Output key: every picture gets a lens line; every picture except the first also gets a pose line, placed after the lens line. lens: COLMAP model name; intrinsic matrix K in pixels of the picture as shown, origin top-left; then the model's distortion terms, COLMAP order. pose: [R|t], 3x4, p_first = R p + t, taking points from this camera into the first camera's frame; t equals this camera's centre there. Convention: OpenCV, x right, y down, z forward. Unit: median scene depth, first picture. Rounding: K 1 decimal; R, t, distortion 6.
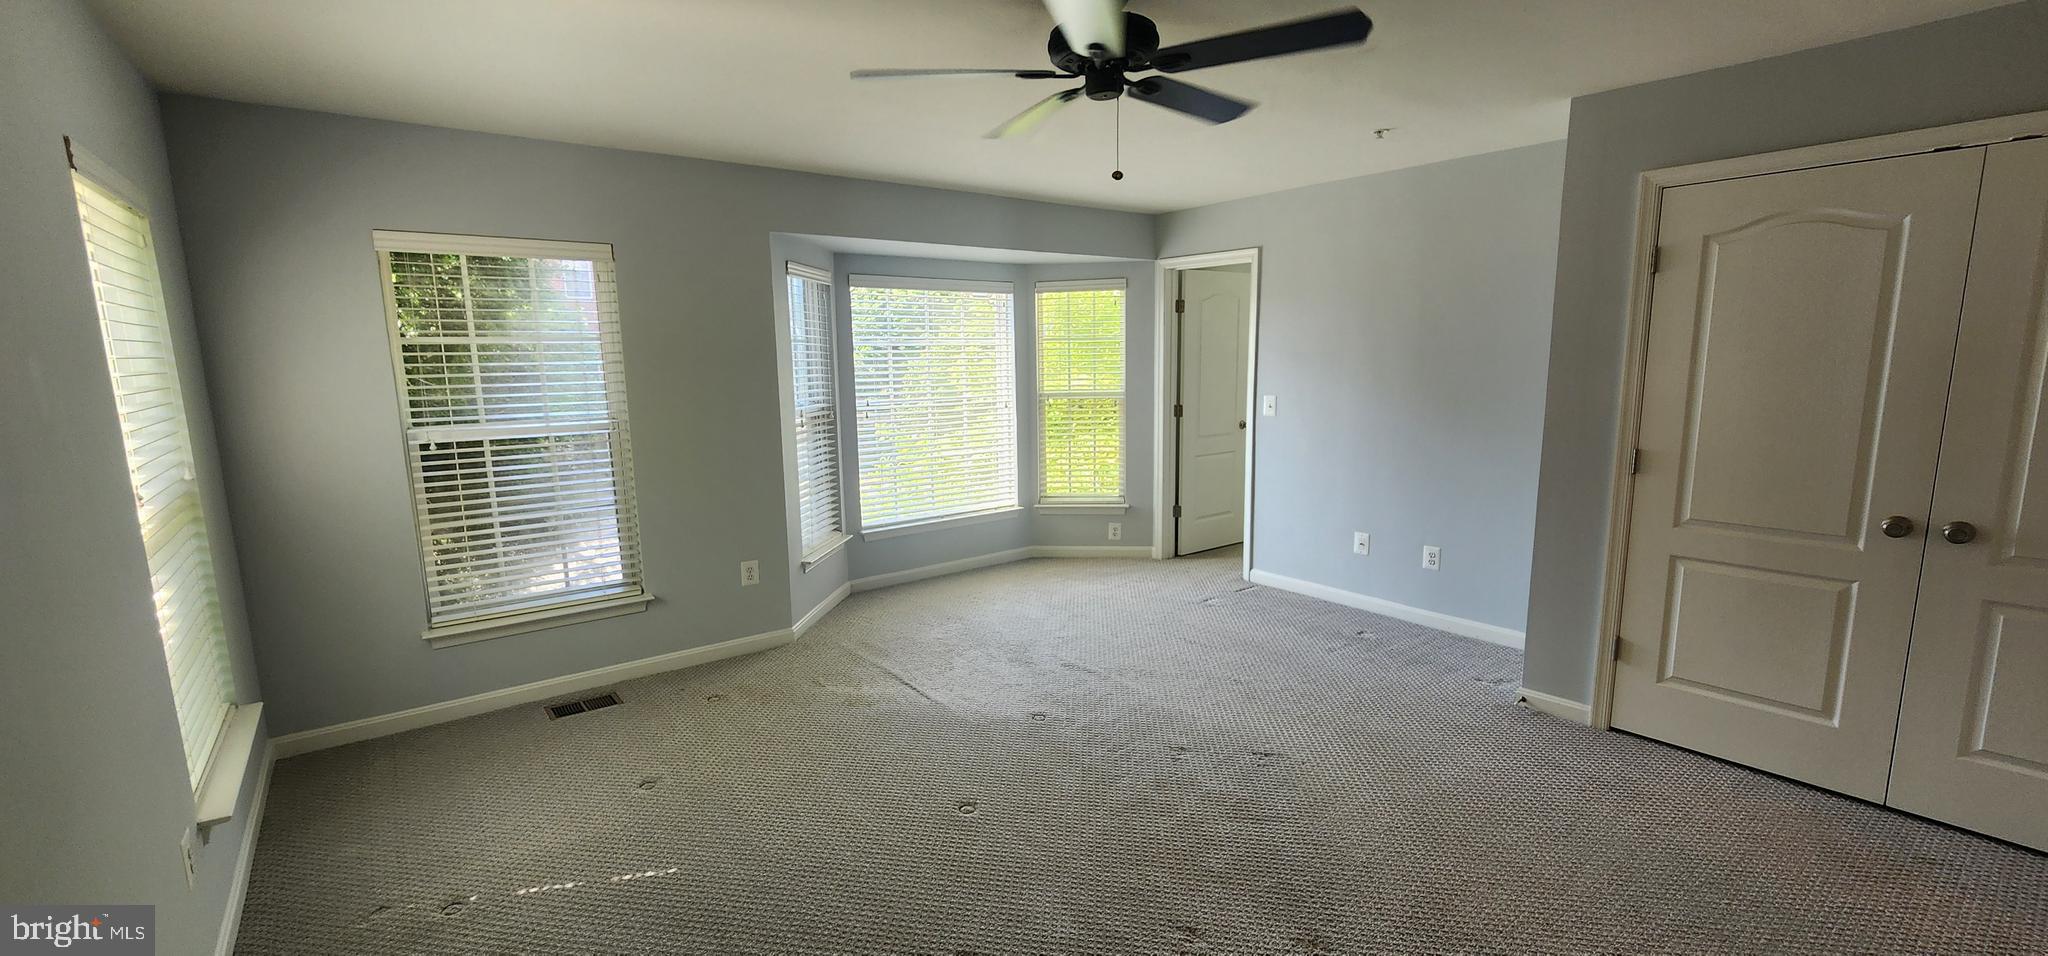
lens RADIAL K [[846.8, 0, 1026.4], [0, 846.8, 485.5], [0, 0, 1]] dist [-0.000307, -0.000072]
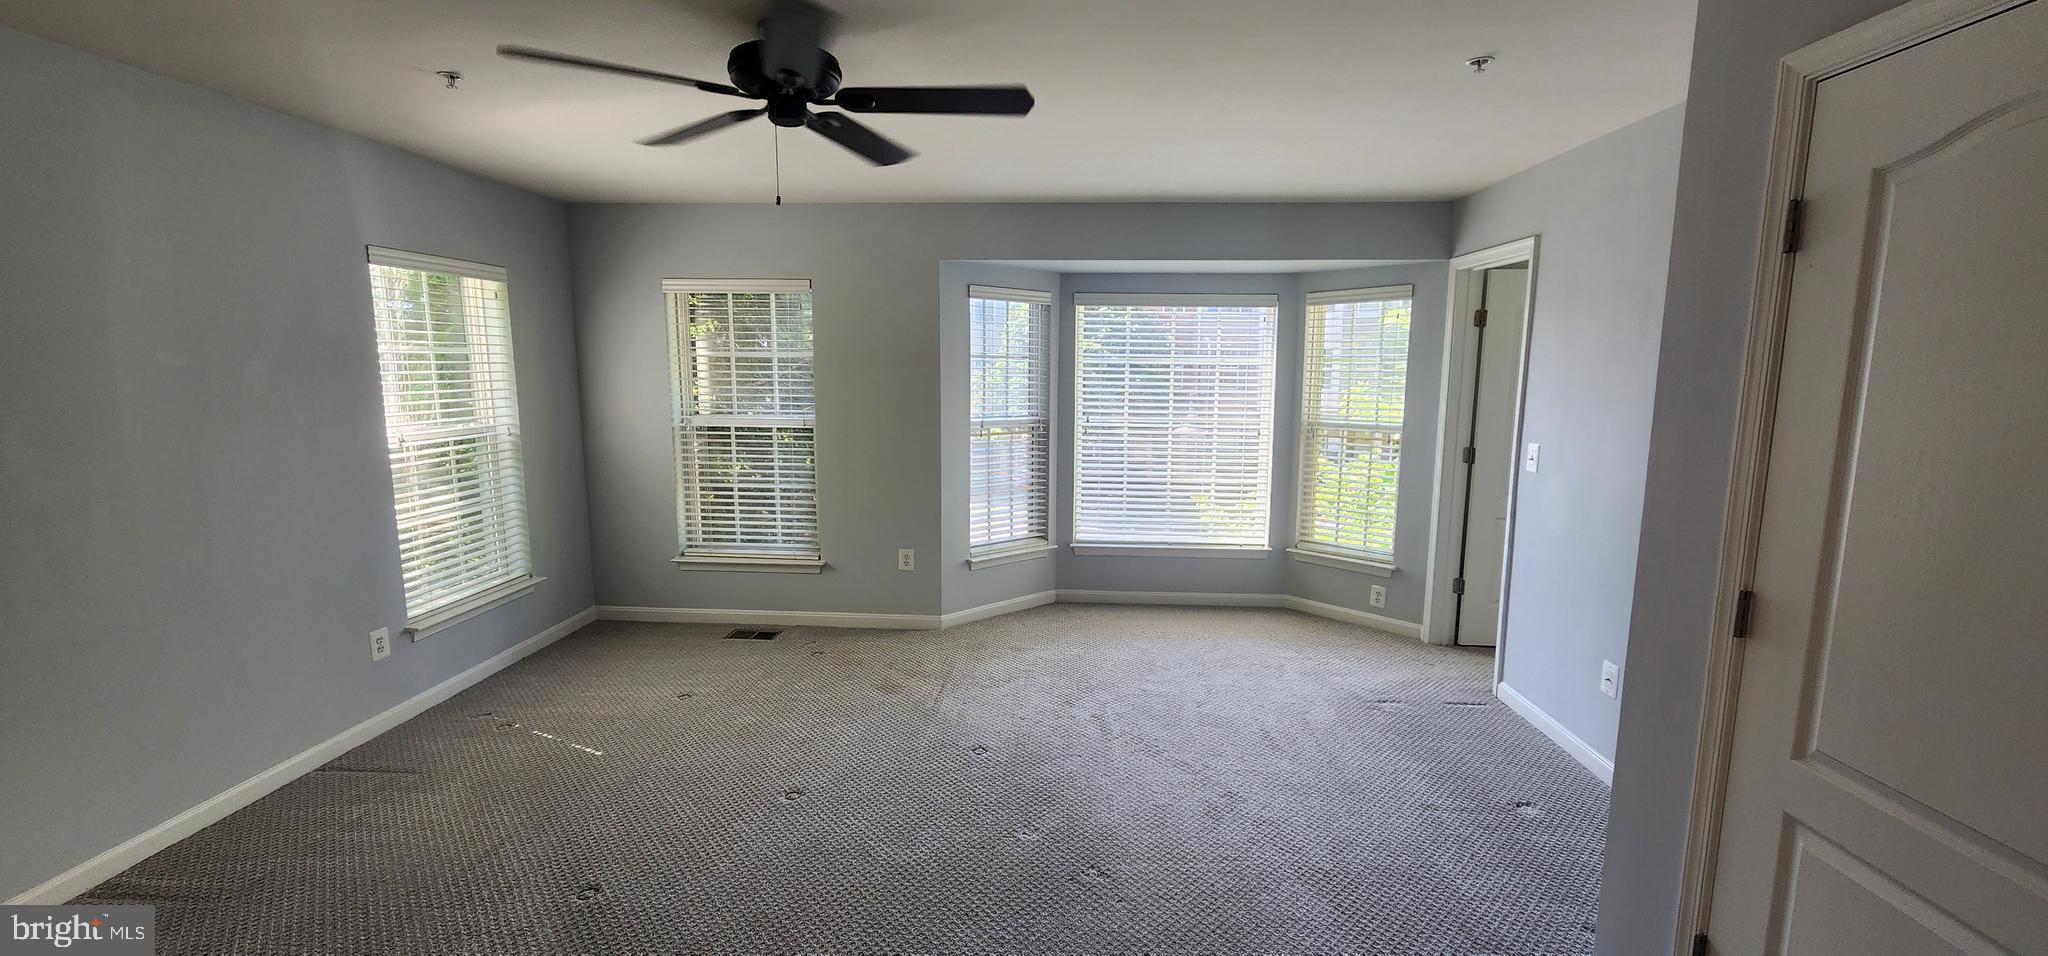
lens RADIAL K [[846.8, 0, 1026.4], [0, 846.8, 485.5], [0, 0, 1]] dist [-0.000307, -0.000072]
pose [[0.752524, 0.112927, -0.648810, 0.438441], [-0.122139, 0.992029, 0.031002, -0.042432], [0.647140, 0.055915, 0.760318, 0.192509]]
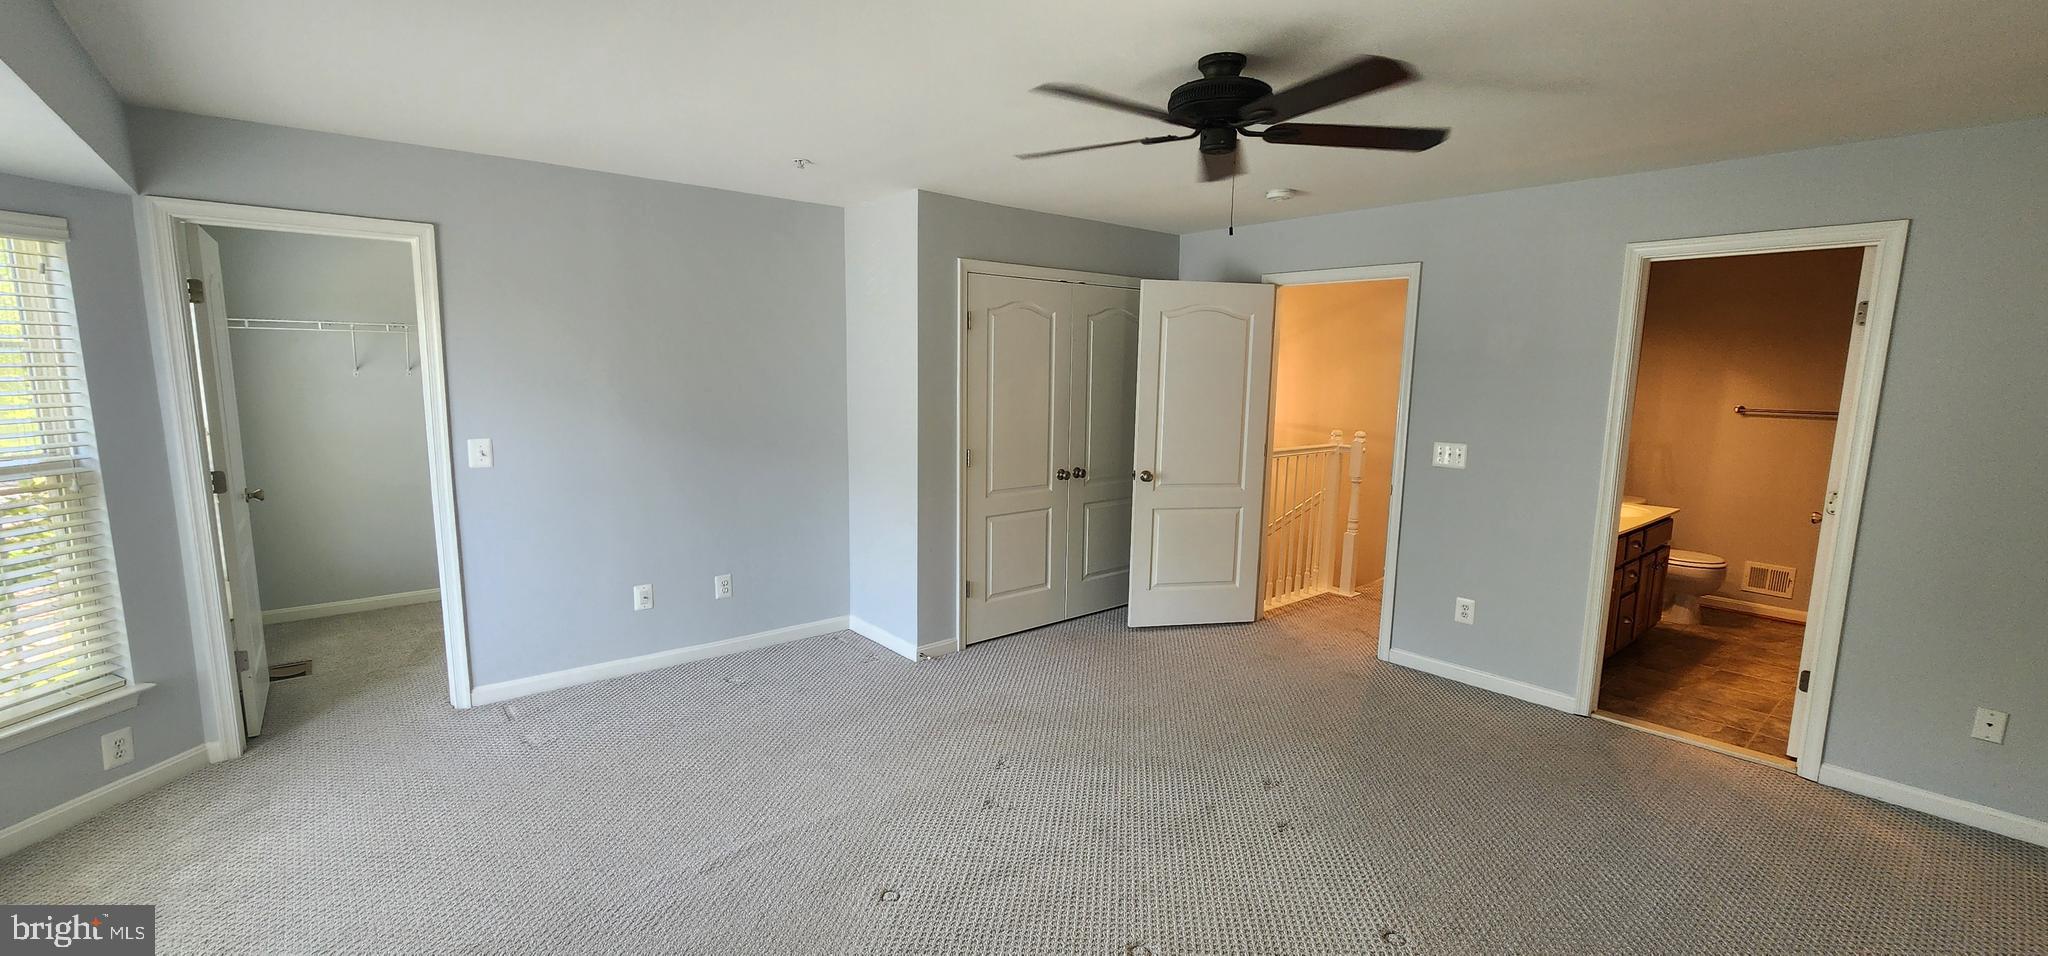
lens RADIAL K [[846.8, 0, 1026.4], [0, 846.8, 485.5], [0, 0, 1]] dist [-0.000307, -0.000072]
pose [[-0.026413, -0.131220, 0.991001, -0.443310], [0.145003, 0.980360, 0.133676, -0.099162], [-0.989079, 0.147229, -0.006867, 0.562502]]
